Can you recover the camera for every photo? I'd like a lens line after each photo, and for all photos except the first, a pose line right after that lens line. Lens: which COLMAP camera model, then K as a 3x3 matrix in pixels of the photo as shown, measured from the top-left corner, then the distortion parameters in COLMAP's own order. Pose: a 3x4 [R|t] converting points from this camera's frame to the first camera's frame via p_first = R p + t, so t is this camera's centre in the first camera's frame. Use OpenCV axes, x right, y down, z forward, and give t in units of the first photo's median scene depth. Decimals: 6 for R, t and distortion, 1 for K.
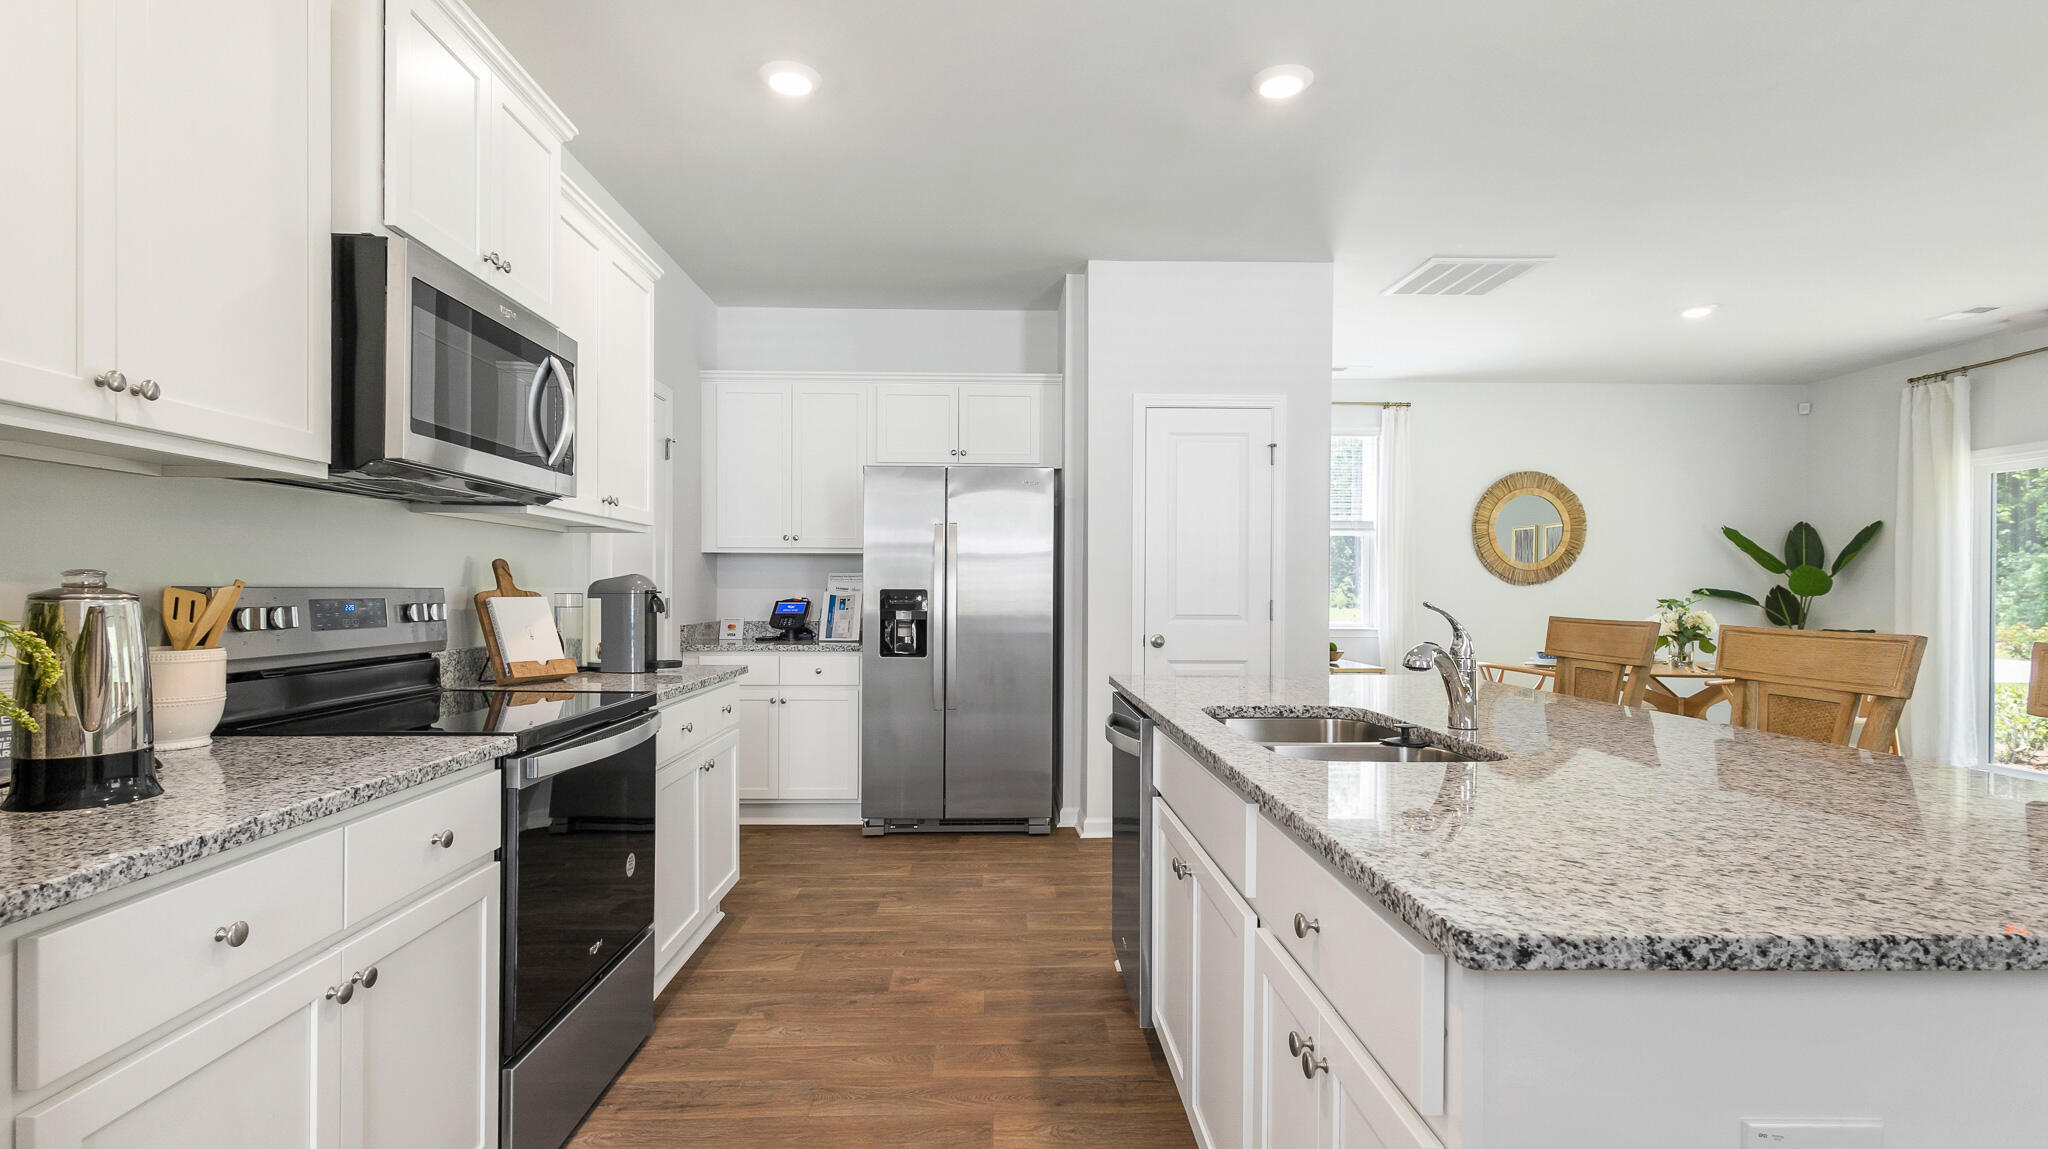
lens RADIAL K [[963.1, 0, 1013.5], [0, 963.1, 602.7], [0, 0, 1]] dist [0.009300, -0.000193]
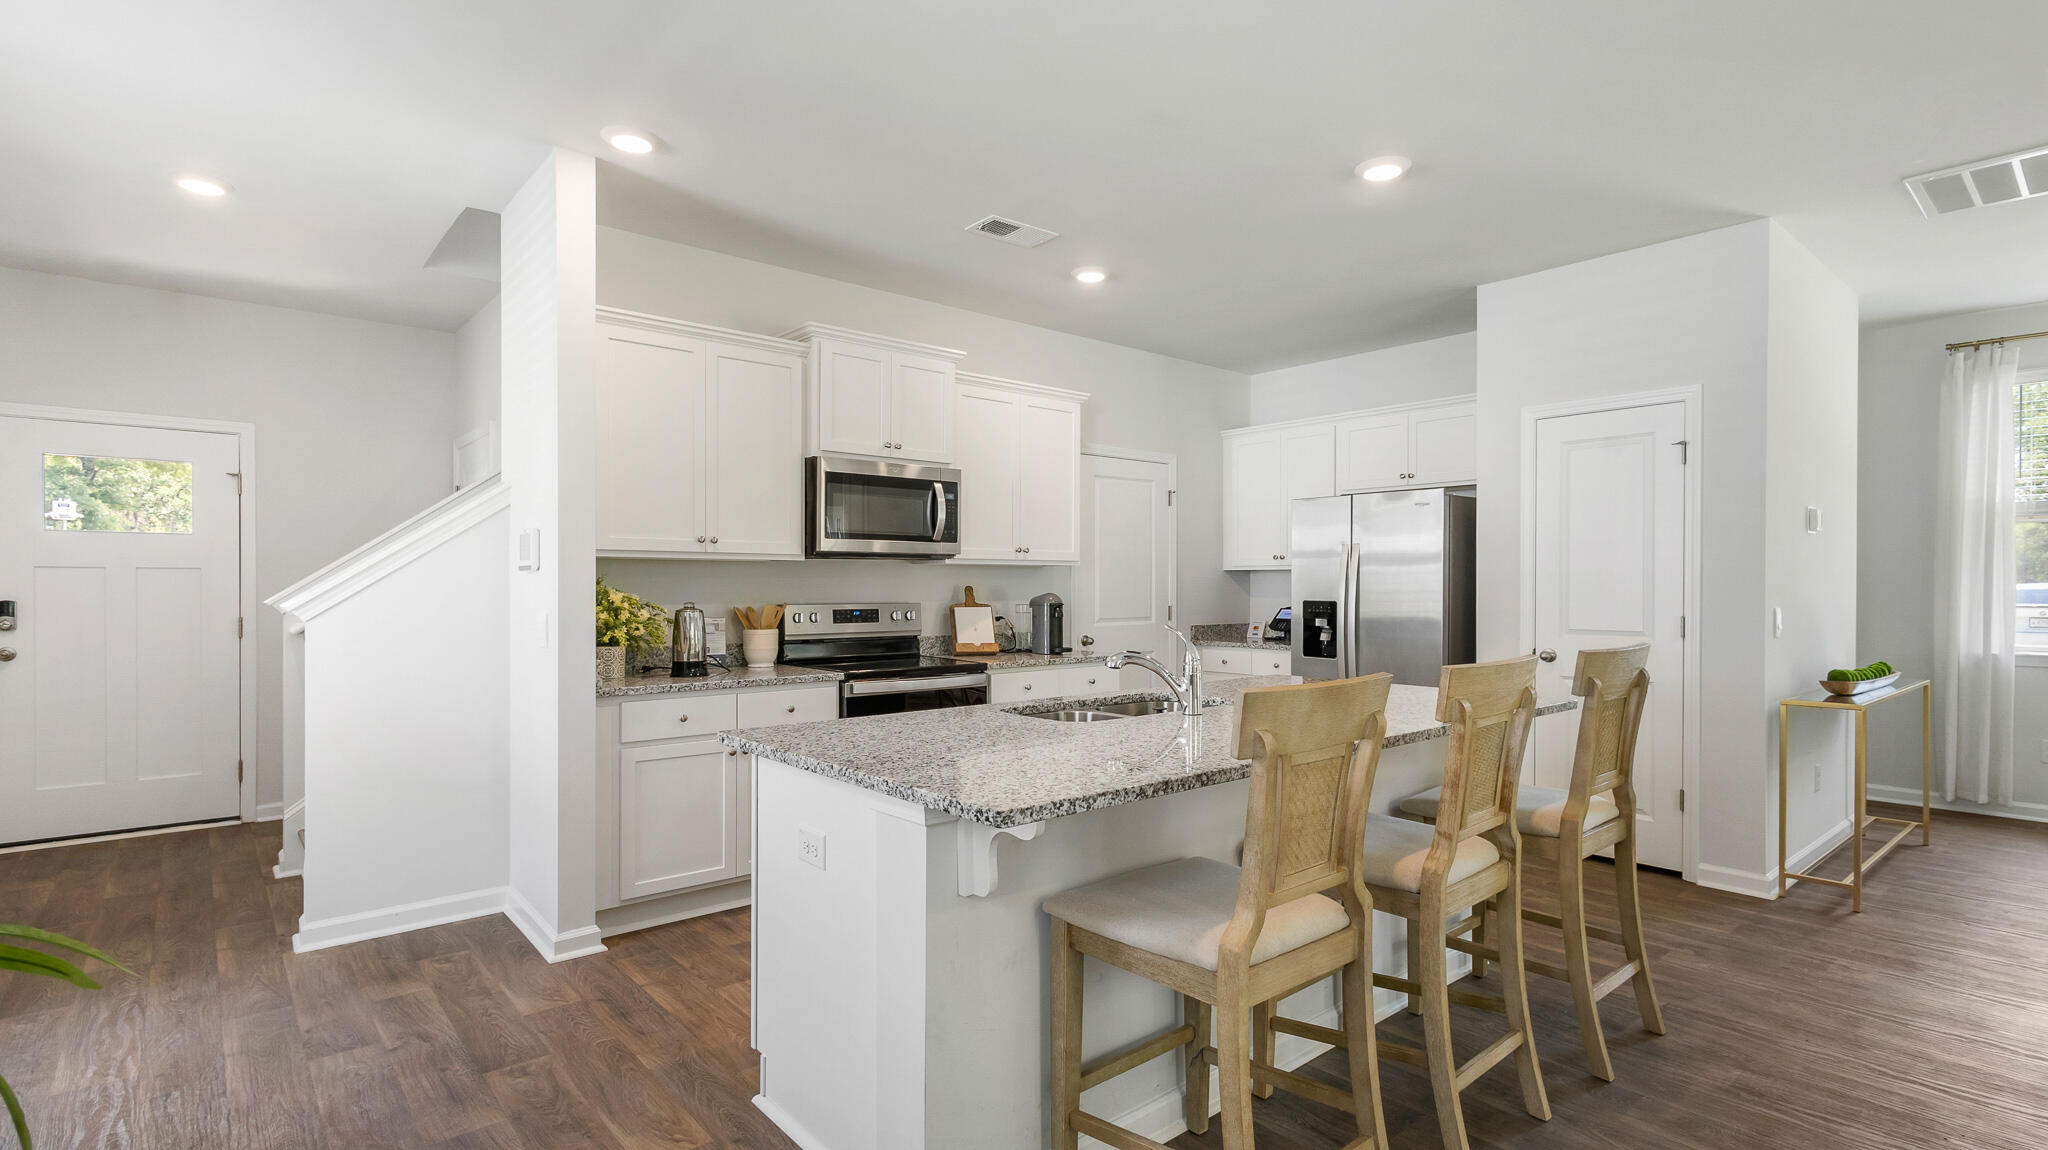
lens RADIAL K [[961.1, 0, 1027.9], [0, 961.1, 577.5], [0, 0, 1]] dist [0.012327, -0.000421]
pose [[0.632882, -0.009605, -0.774189, 0.574841], [-0.008203, 0.999784, -0.019109, -0.016720], [0.774205, 0.018444, 0.632666, -0.032504]]
